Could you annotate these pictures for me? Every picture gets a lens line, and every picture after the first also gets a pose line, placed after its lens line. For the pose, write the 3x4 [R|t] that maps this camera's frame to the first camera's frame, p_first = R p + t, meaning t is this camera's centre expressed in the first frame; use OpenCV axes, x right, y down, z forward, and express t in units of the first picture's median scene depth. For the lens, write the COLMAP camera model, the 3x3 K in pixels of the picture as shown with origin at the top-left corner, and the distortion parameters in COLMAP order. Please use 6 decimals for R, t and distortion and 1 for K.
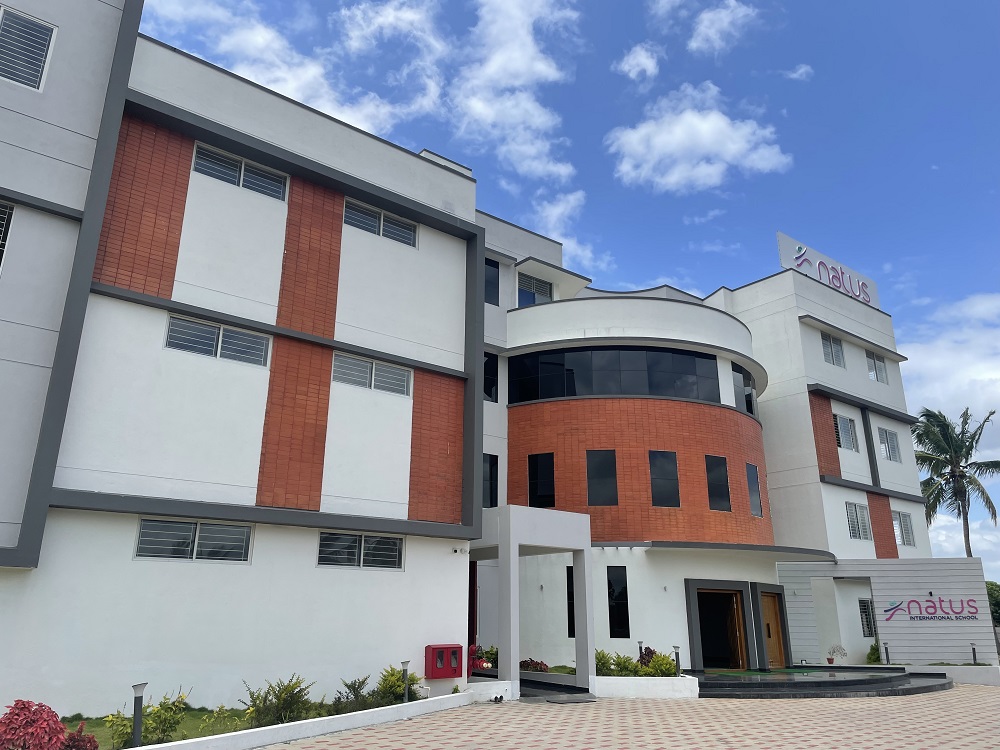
lens RADIAL K [[761.6, 0, 494.0], [0, 761.6, 360.1], [0, 0, 1]] dist [0.091447, -0.118311]
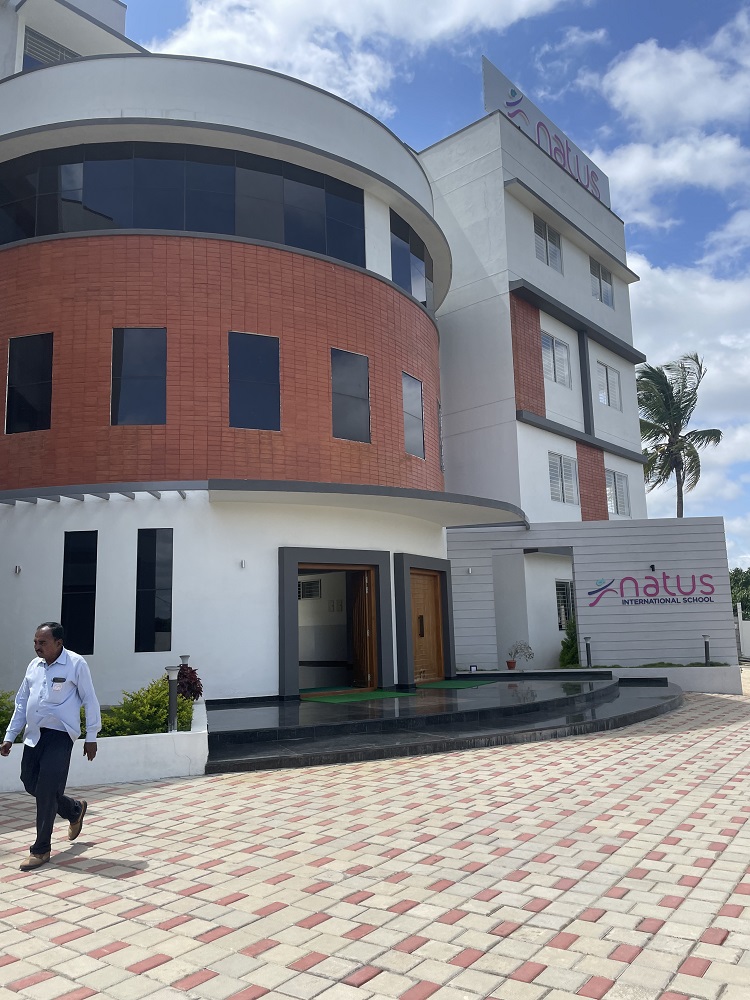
lens RADIAL K [[761.6, 0, 379.5], [0, 761.6, 497.4], [0, 0, 1]] dist [0.091447, -0.118311]
pose [[0.981121, -0.002714, 0.193376, 0.188656], [-0.028248, 0.987167, 0.157174, 0.137300], [-0.191321, -0.159669, 0.968453, 0.386768]]
